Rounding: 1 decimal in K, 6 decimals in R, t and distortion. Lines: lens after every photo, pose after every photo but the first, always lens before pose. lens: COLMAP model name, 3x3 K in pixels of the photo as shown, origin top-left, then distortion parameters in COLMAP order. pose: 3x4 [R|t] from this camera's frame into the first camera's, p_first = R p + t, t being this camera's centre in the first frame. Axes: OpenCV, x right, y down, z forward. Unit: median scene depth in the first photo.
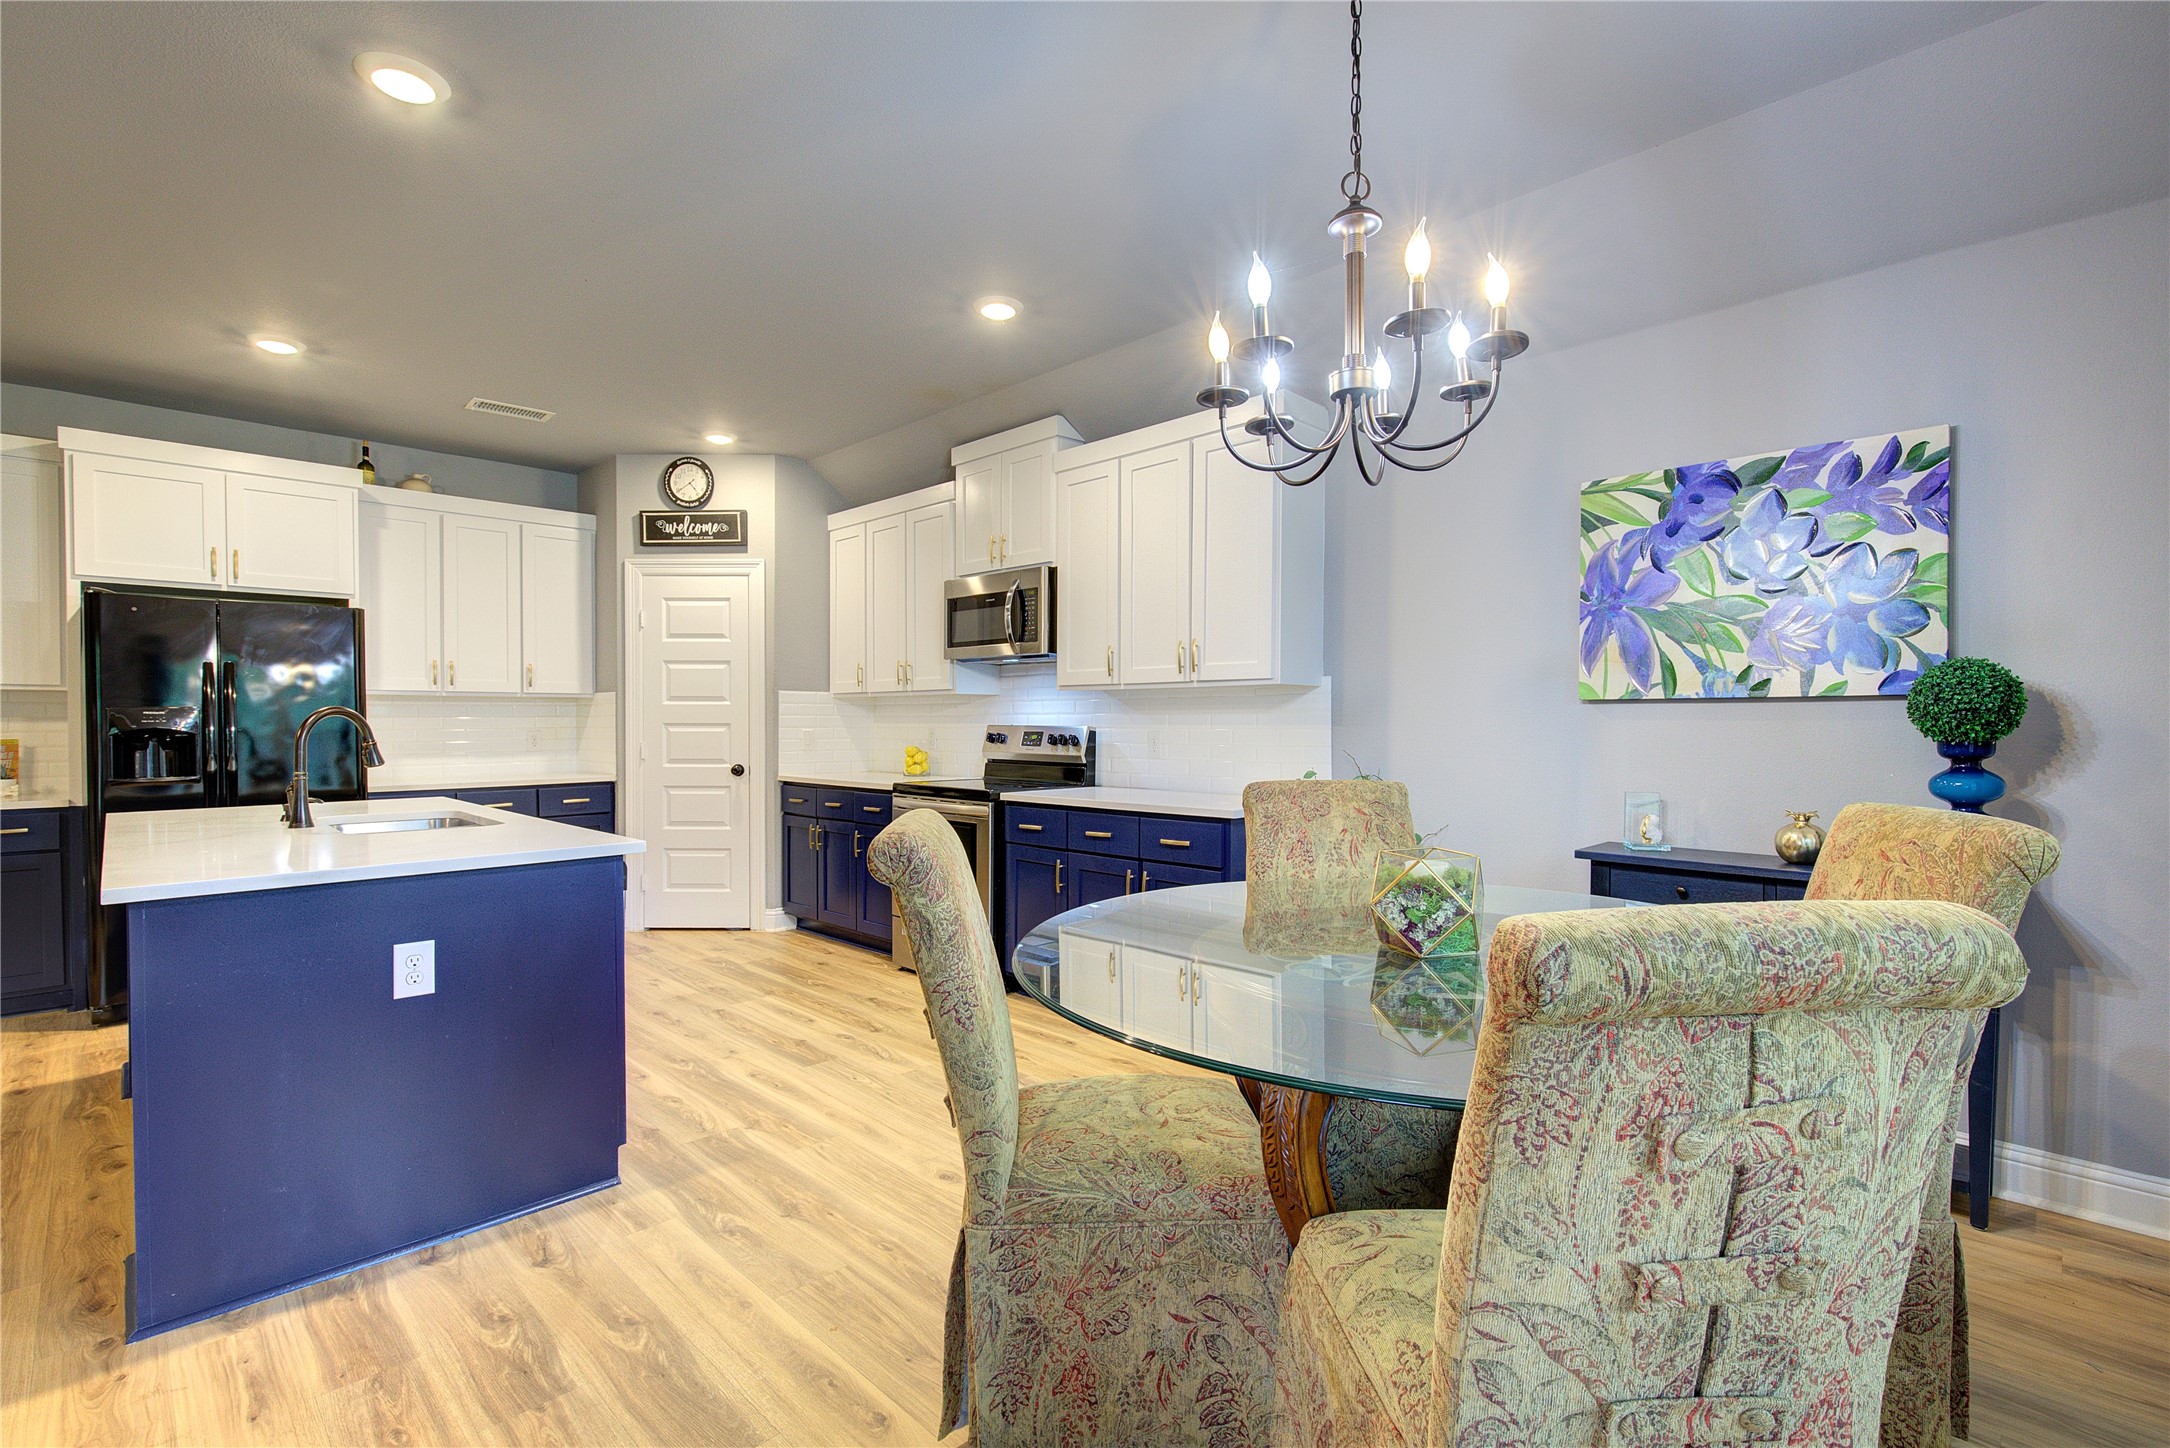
lens RADIAL K [[986.0, 0, 1092.8], [0, 986.0, 728.7], [0, 0, 1]] dist [0.000721, 0.000439]
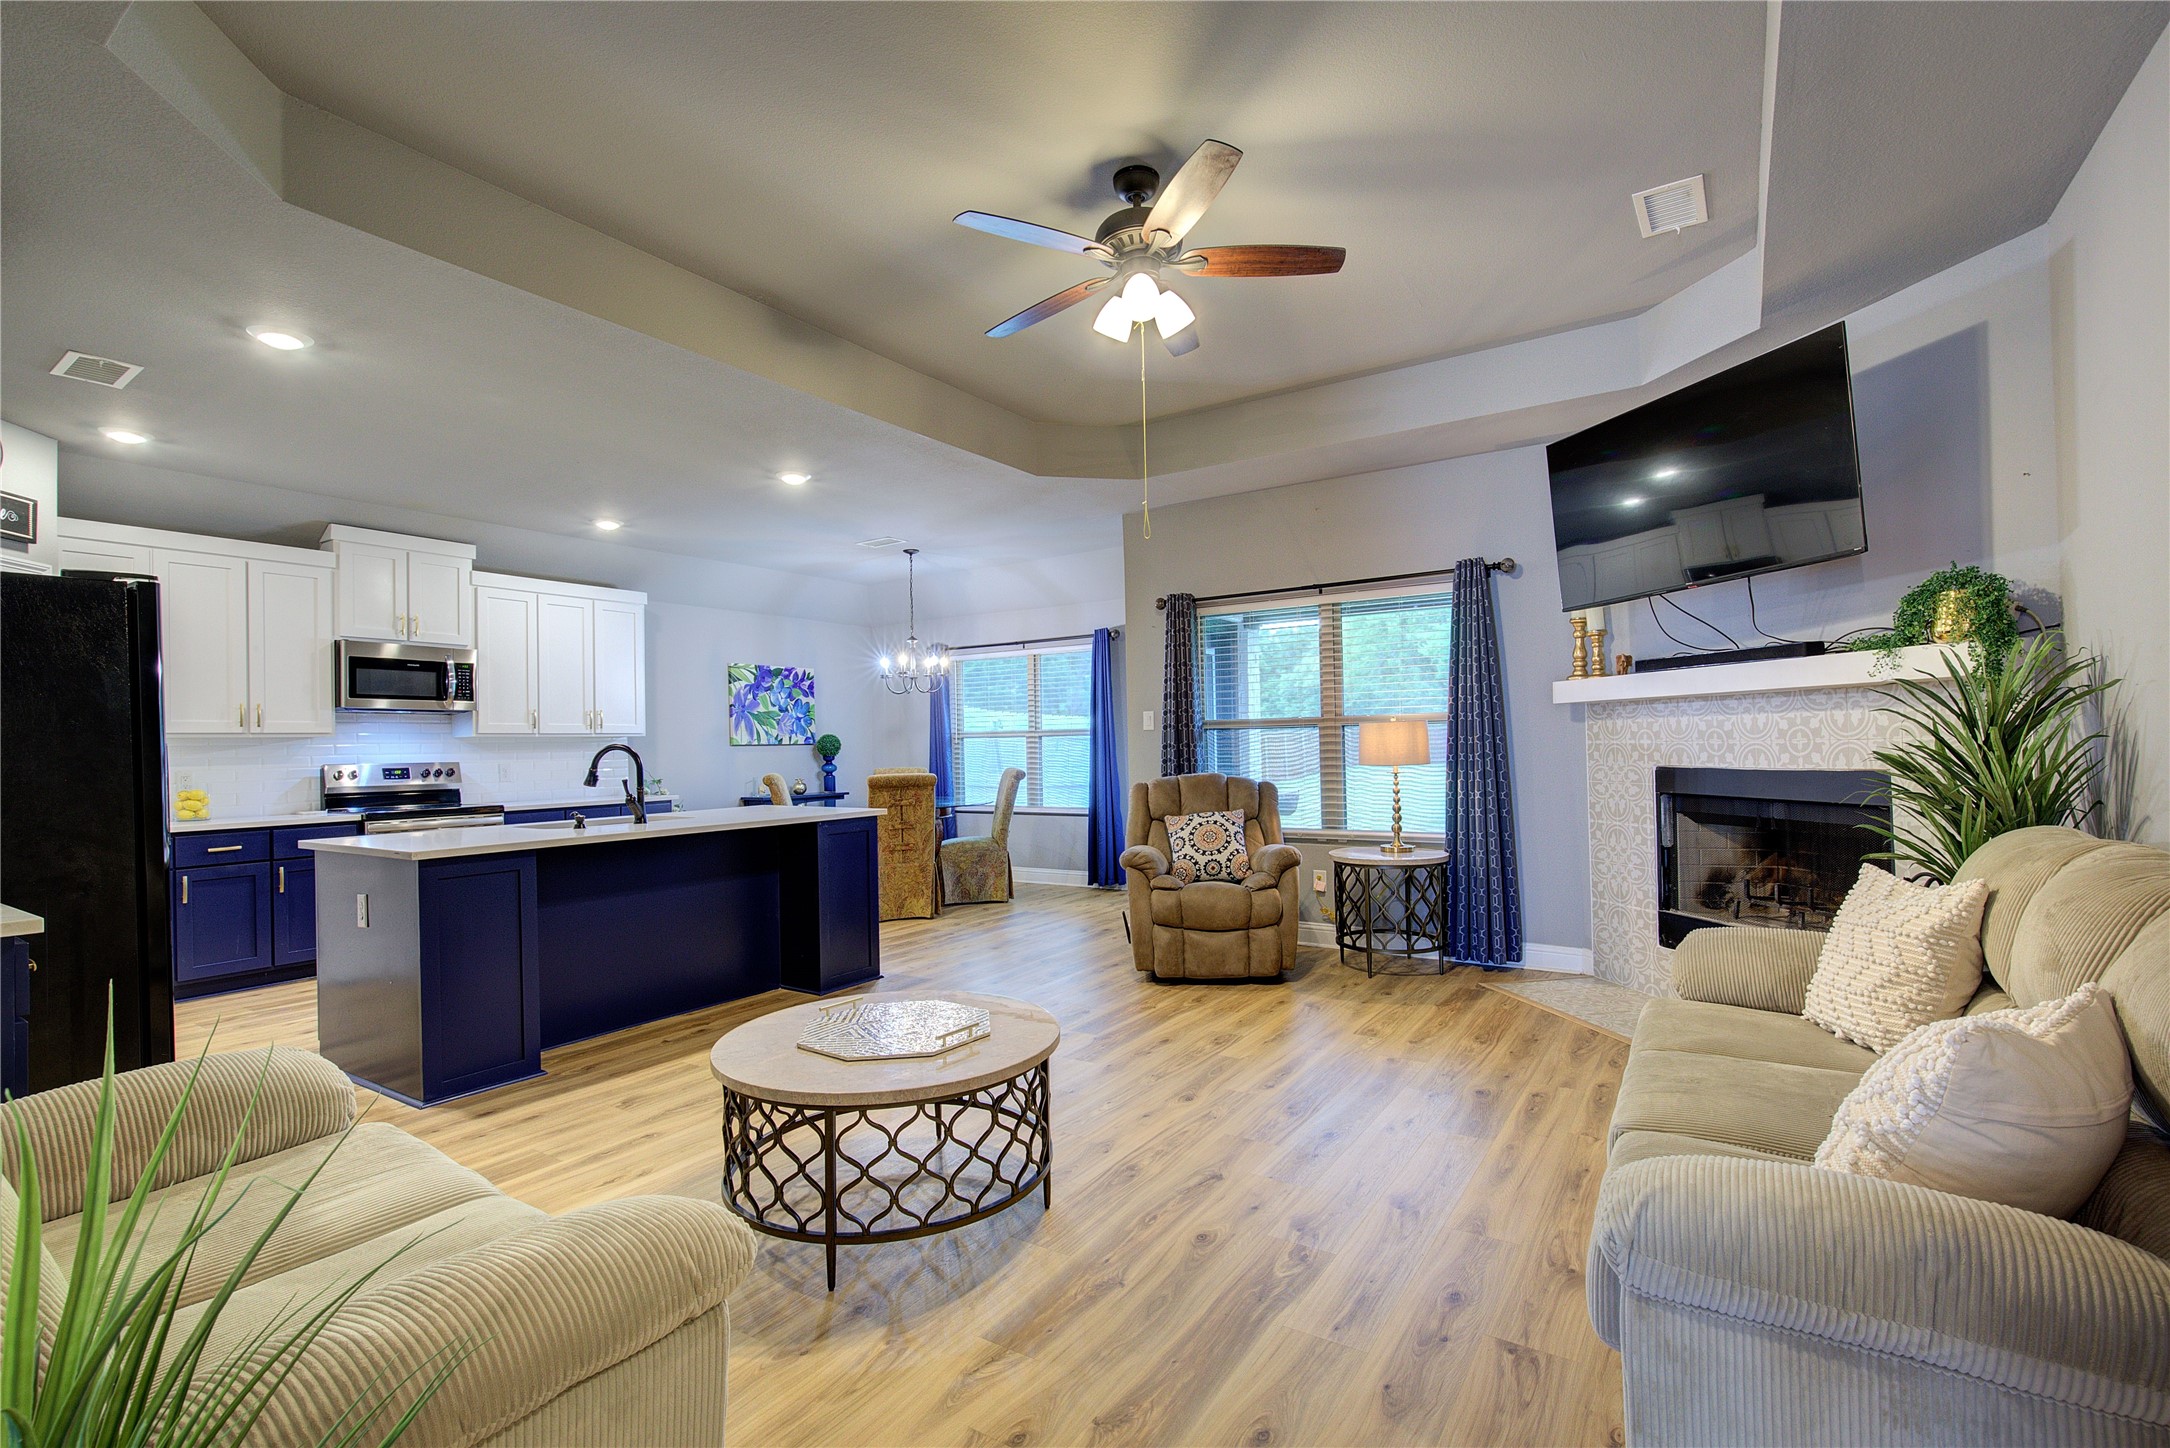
lens RADIAL K [[986.0, 0, 1086.0], [0, 986.0, 738.2], [0, 0, 1]] dist [0.000721, 0.000439]
pose [[-0.194882, 0.013130, 0.980739, -2.409293], [0.030820, 0.999499, -0.007257, 0.001508], [-0.980342, 0.028812, -0.195189, 0.618197]]
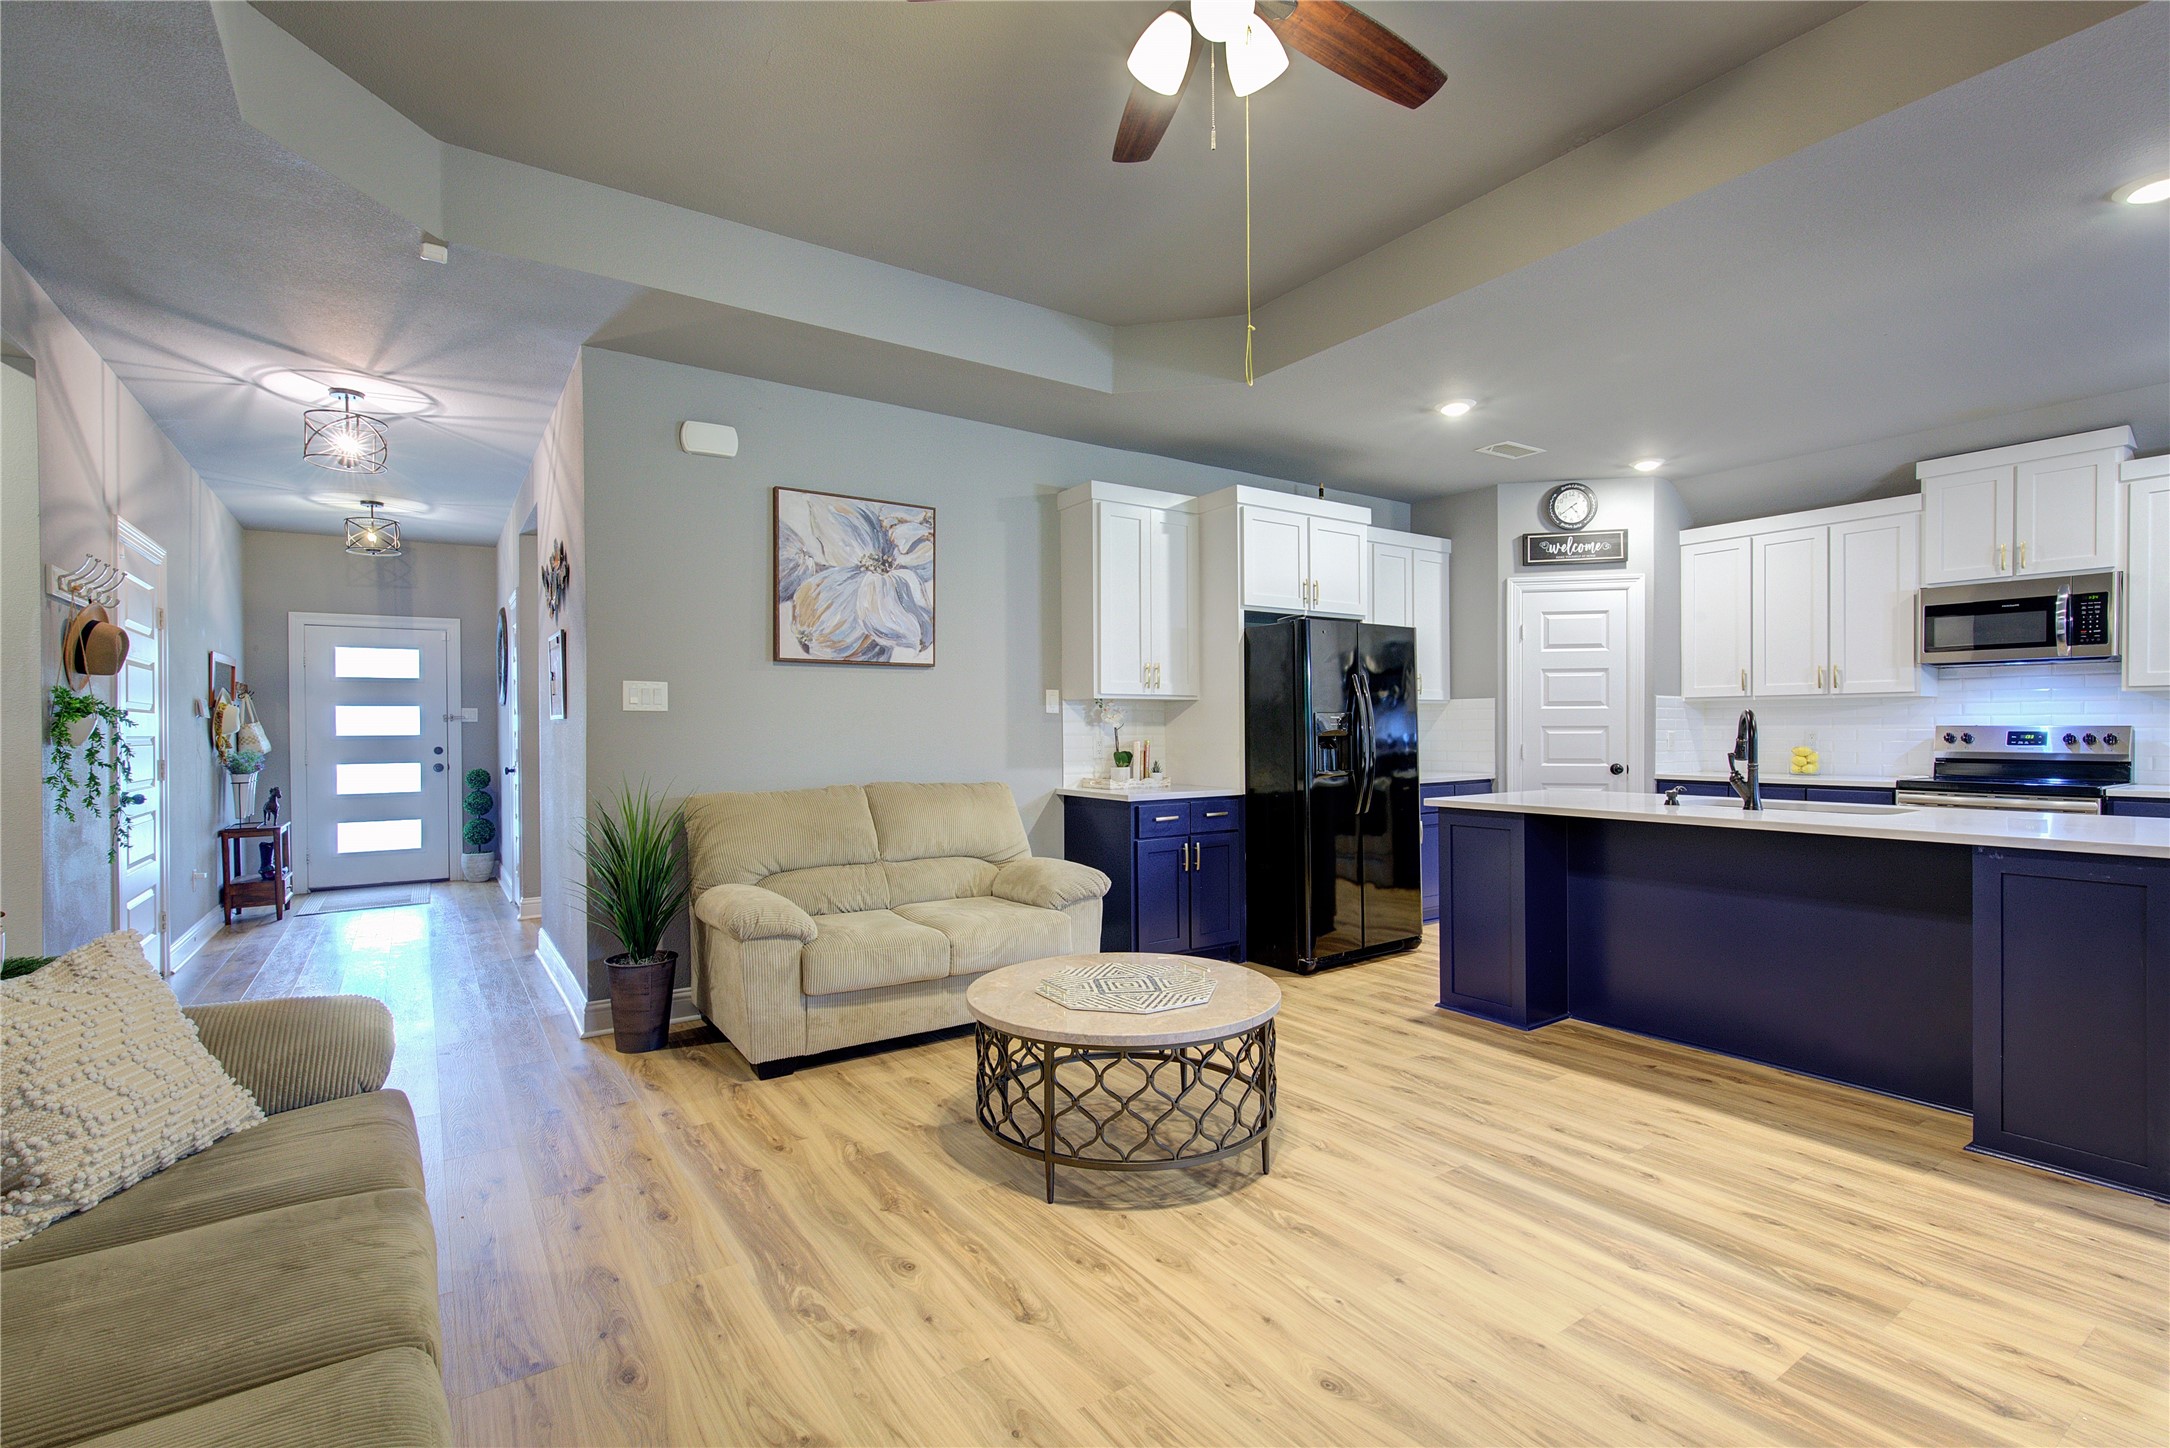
lens RADIAL K [[986.0, 0, 1093.9], [0, 986.0, 730.5], [0, 0, 1]] dist [0.000721, 0.000439]
pose [[0.982964, -0.003074, -0.183772, -1.359442], [0.001903, 0.999977, -0.006551, 0.010520], [0.183788, 0.006090, 0.982947, -0.322082]]
